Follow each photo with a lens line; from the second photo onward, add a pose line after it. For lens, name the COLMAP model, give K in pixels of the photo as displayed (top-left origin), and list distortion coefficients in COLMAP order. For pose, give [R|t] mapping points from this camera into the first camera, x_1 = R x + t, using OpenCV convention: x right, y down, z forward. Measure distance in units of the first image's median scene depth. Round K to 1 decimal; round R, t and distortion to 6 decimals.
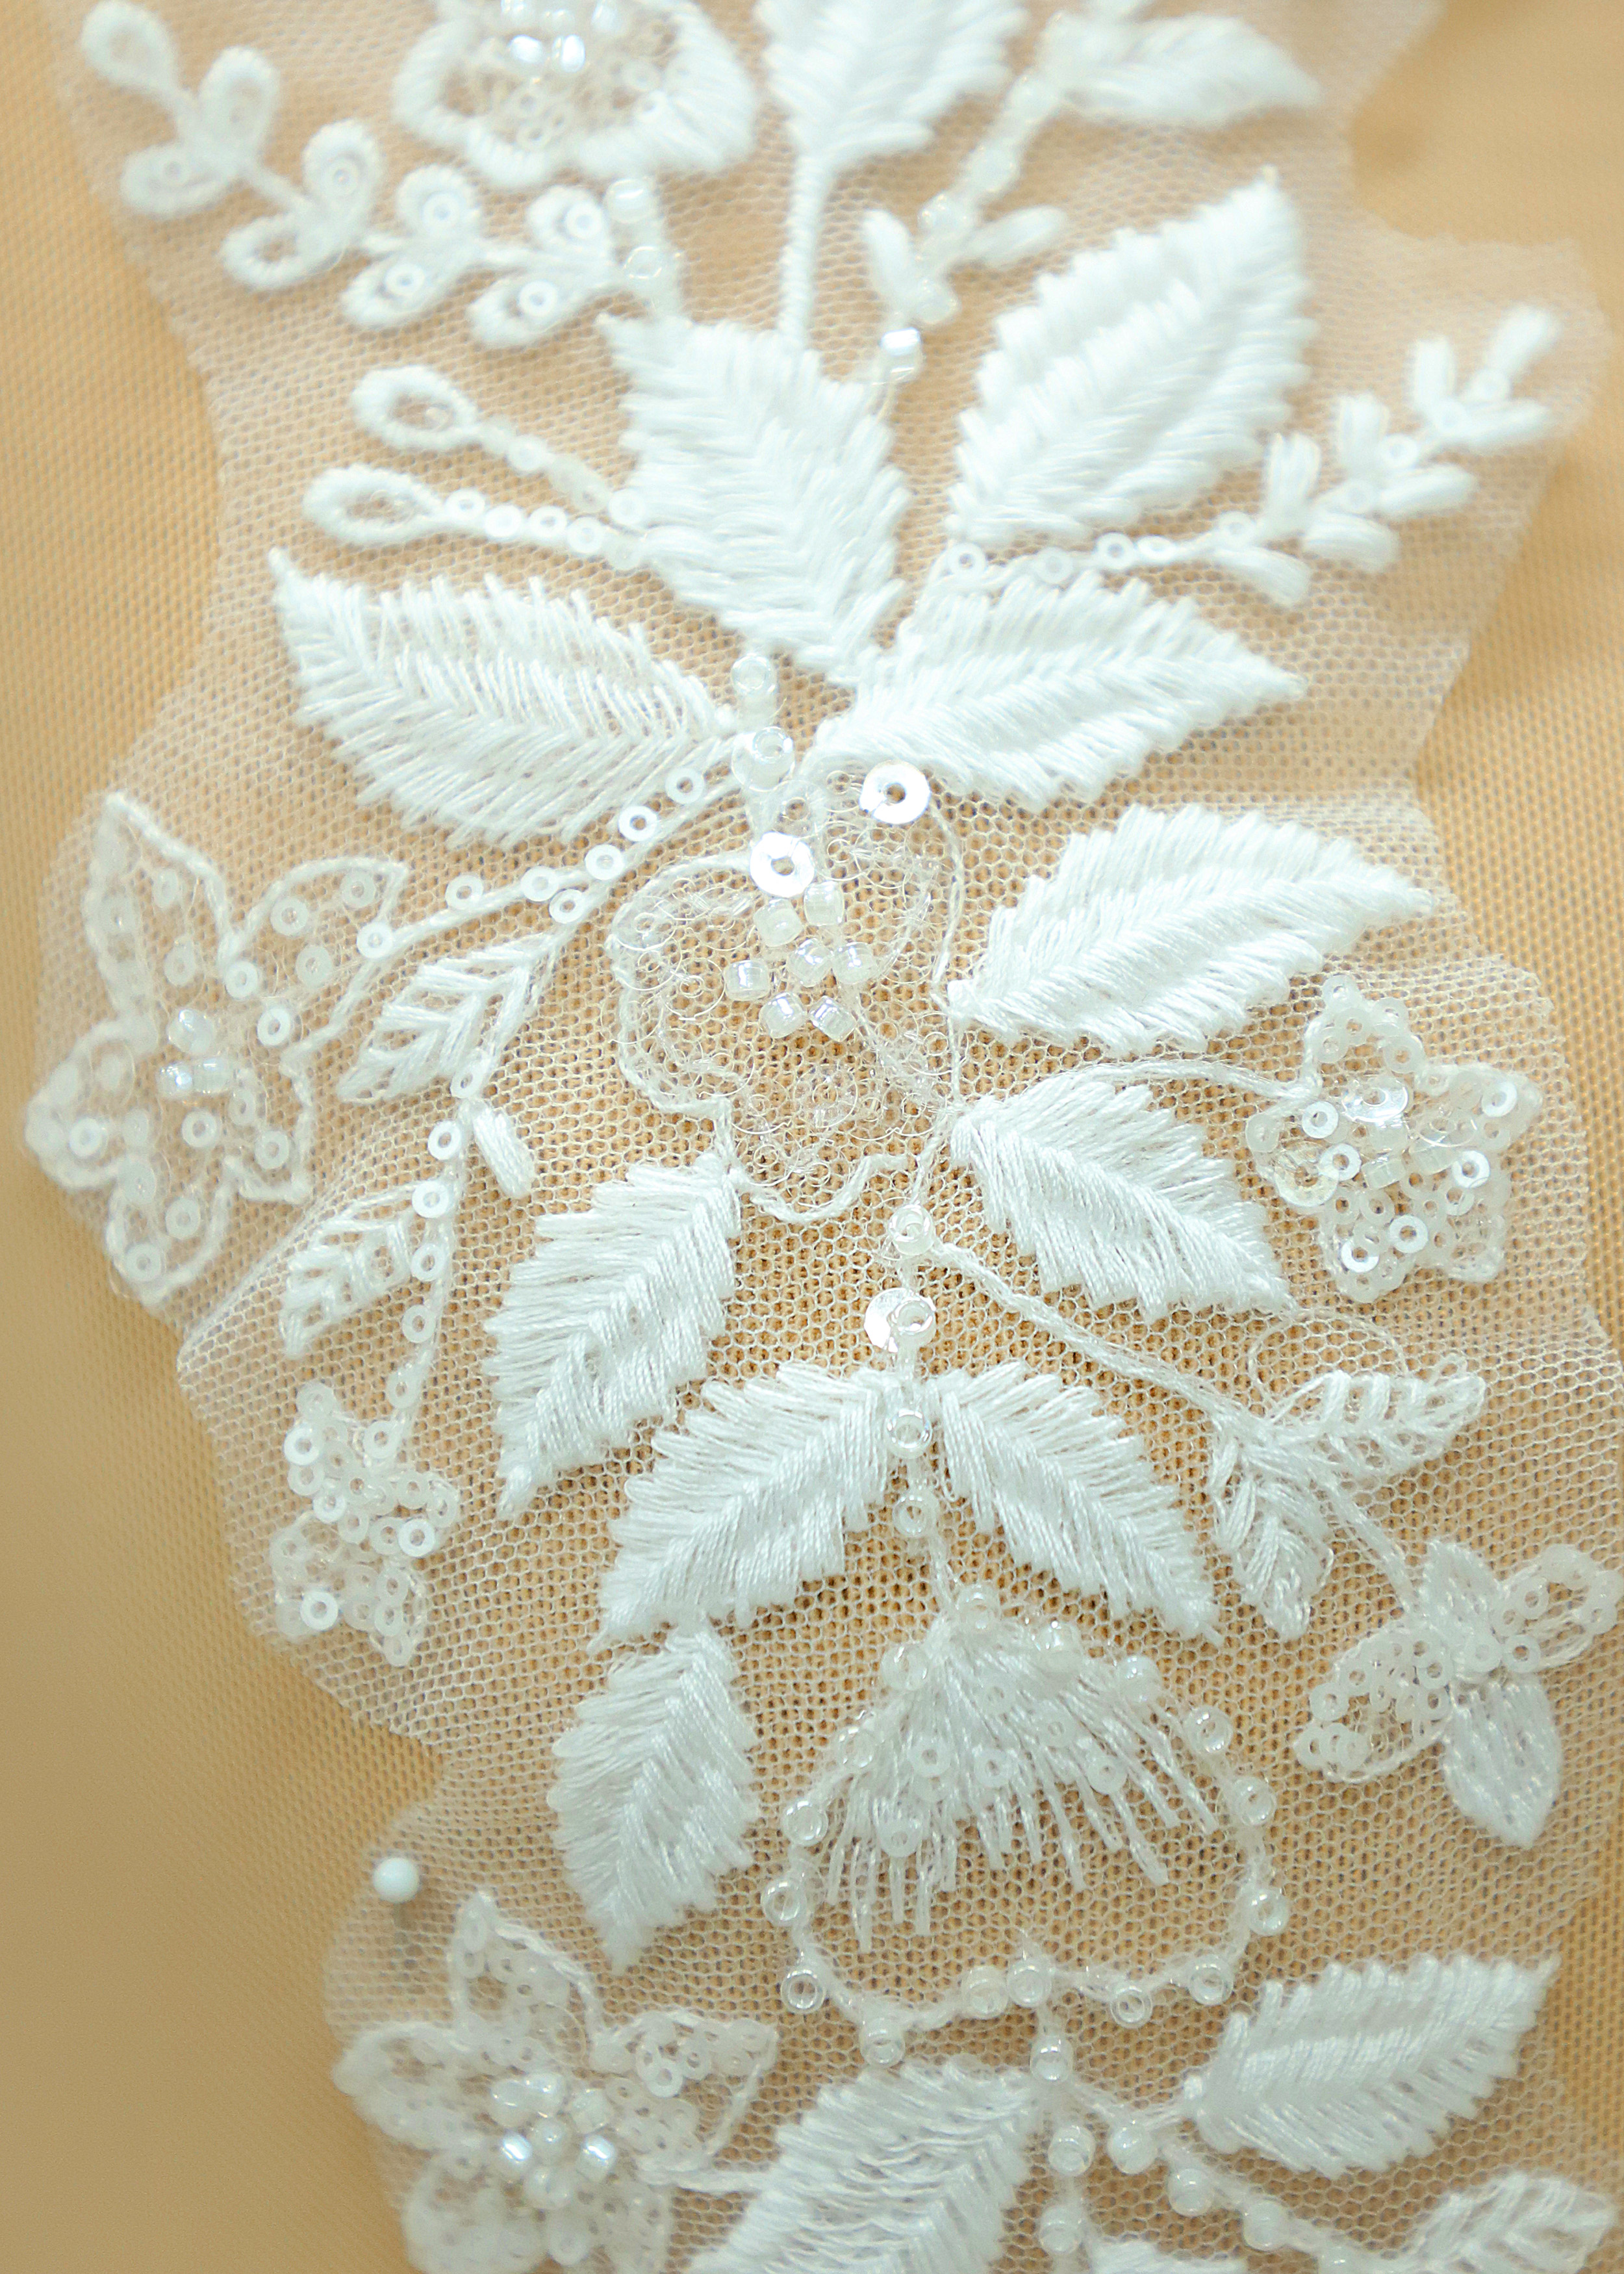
lens RADIAL K [[7075.8, 0, 812.1], [0, 7075.8, 1137.6], [0, 0, 1]] dist [0.483871, 0.000000]
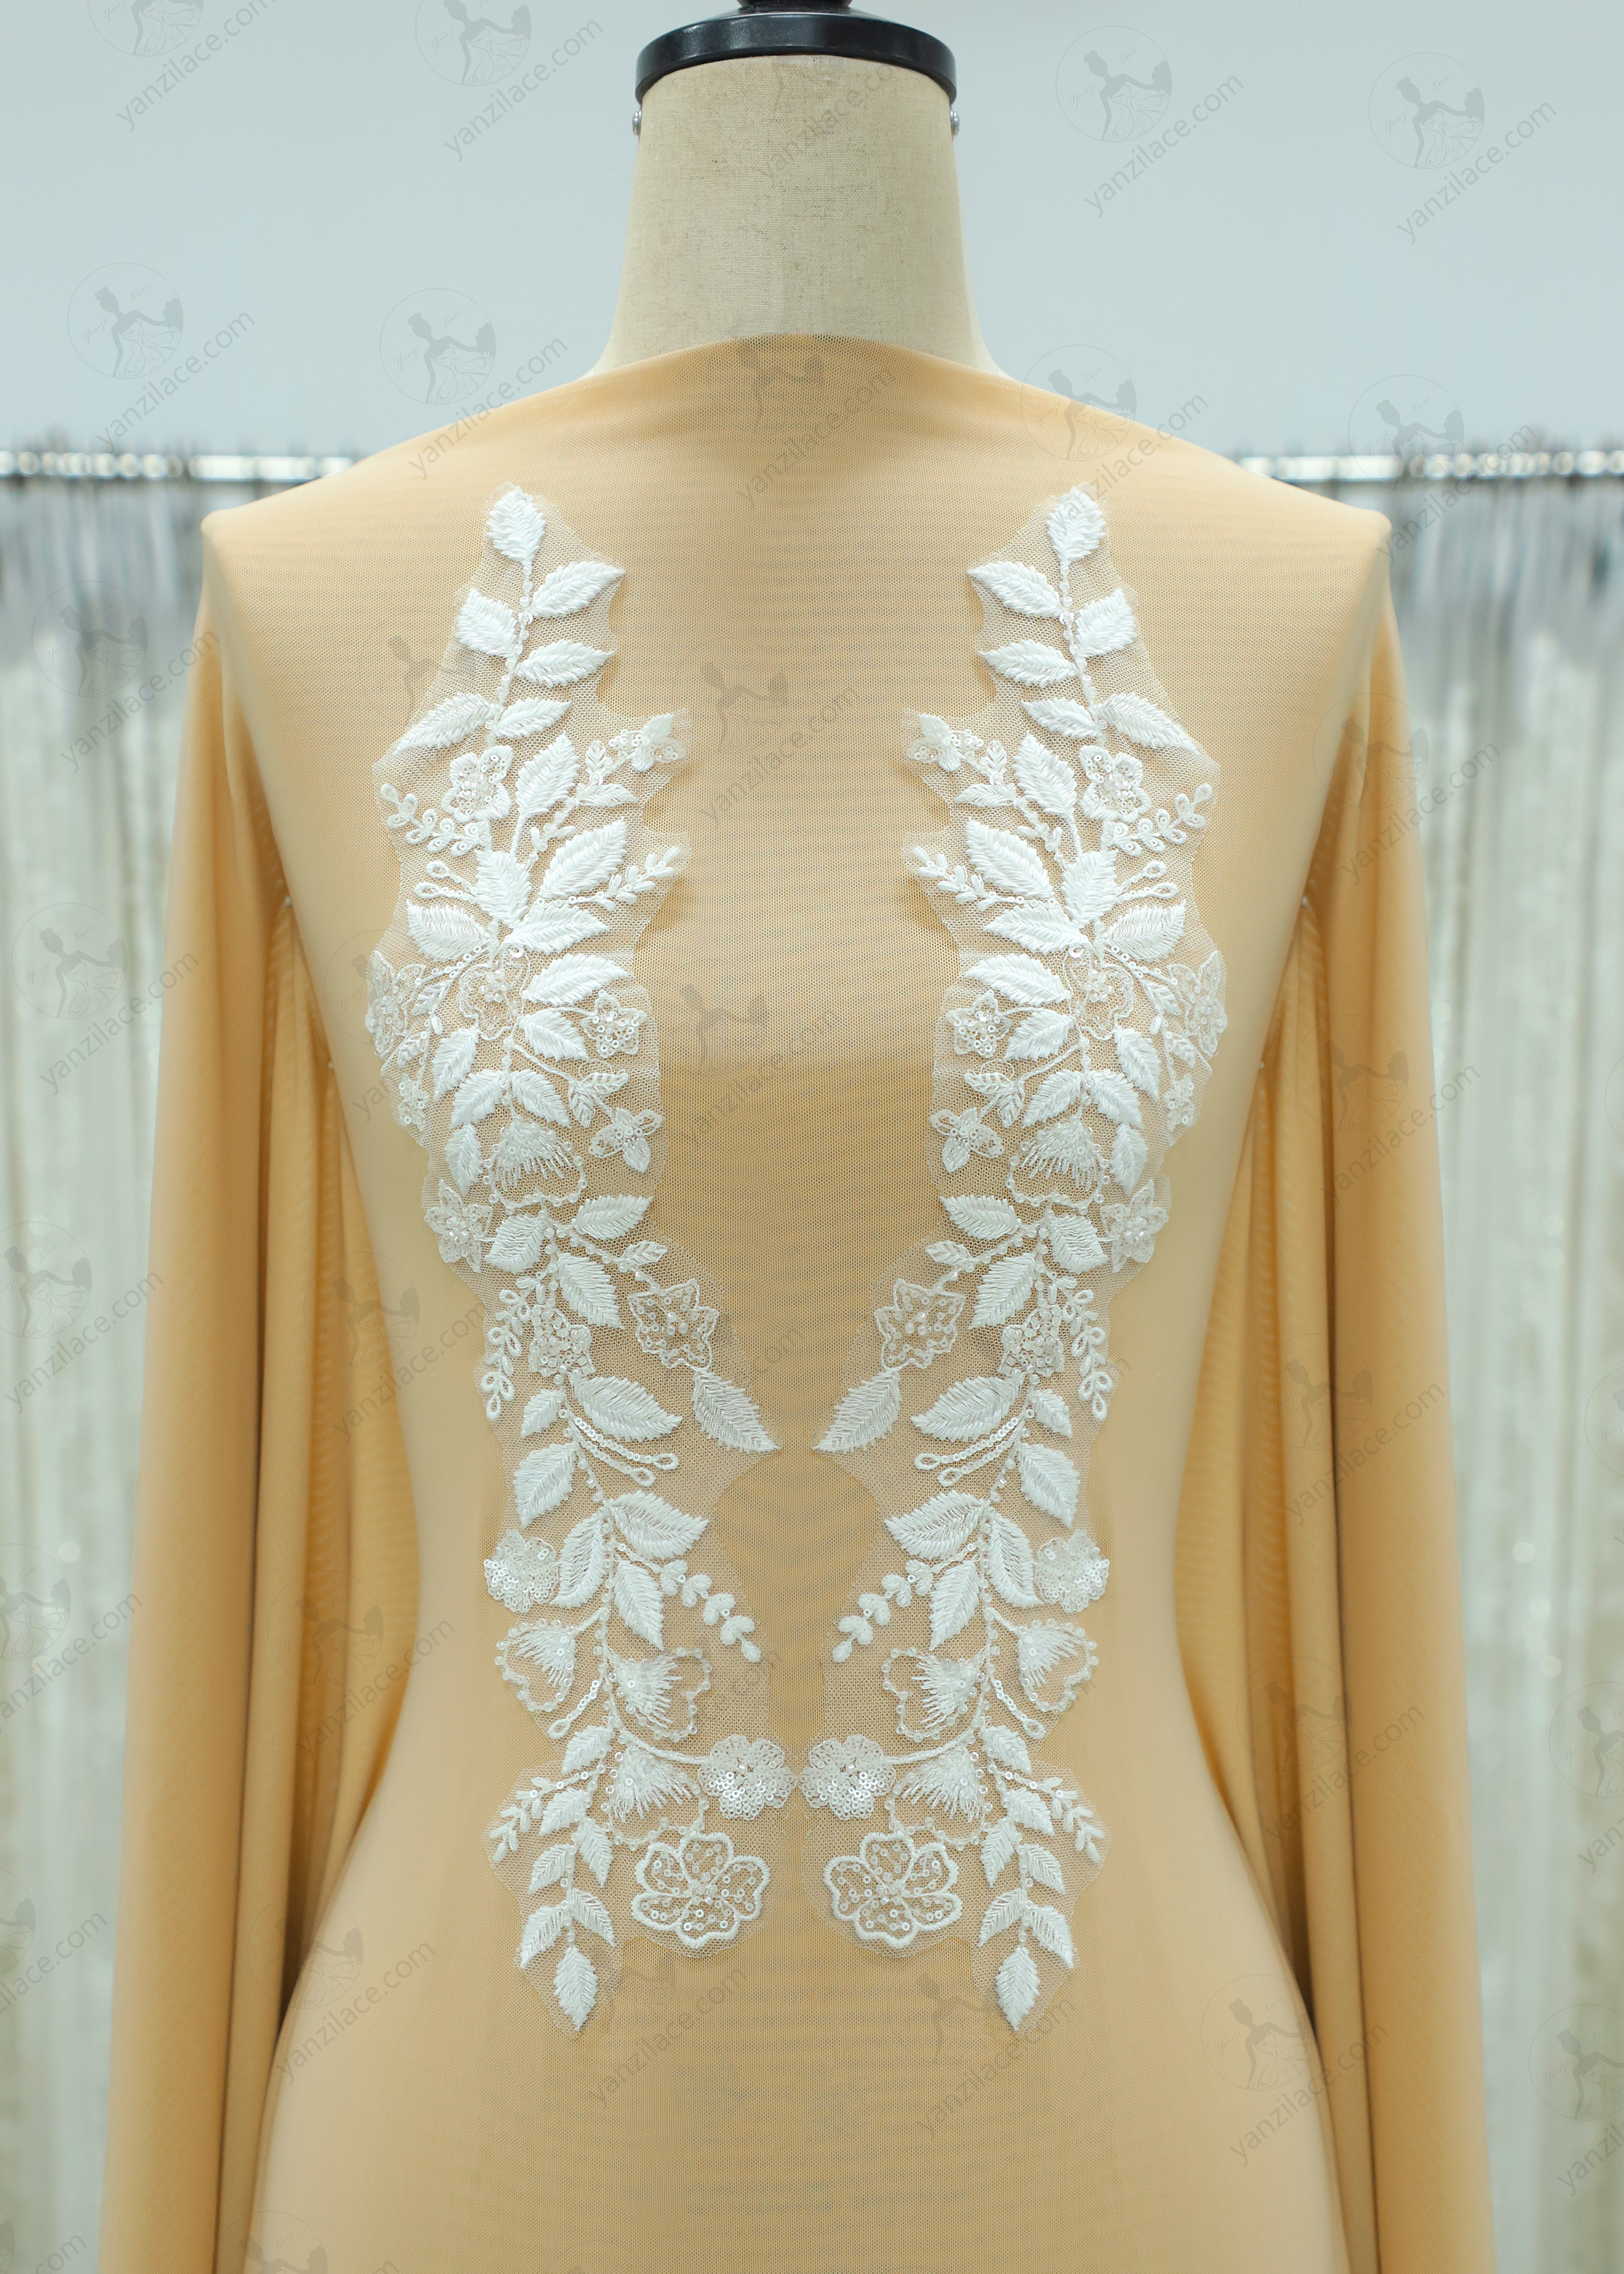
lens RADIAL K [[3374.9, 0, 950.1], [0, 3374.9, 1139.5], [0, 0, 1]] dist [0.368055, 0.000000]
pose [[0.961836, 0.013358, -0.273302, 0.917943], [-0.007324, 0.999707, 0.023086, 0.023352], [0.273530, -0.020204, 0.961651, -1.123431]]
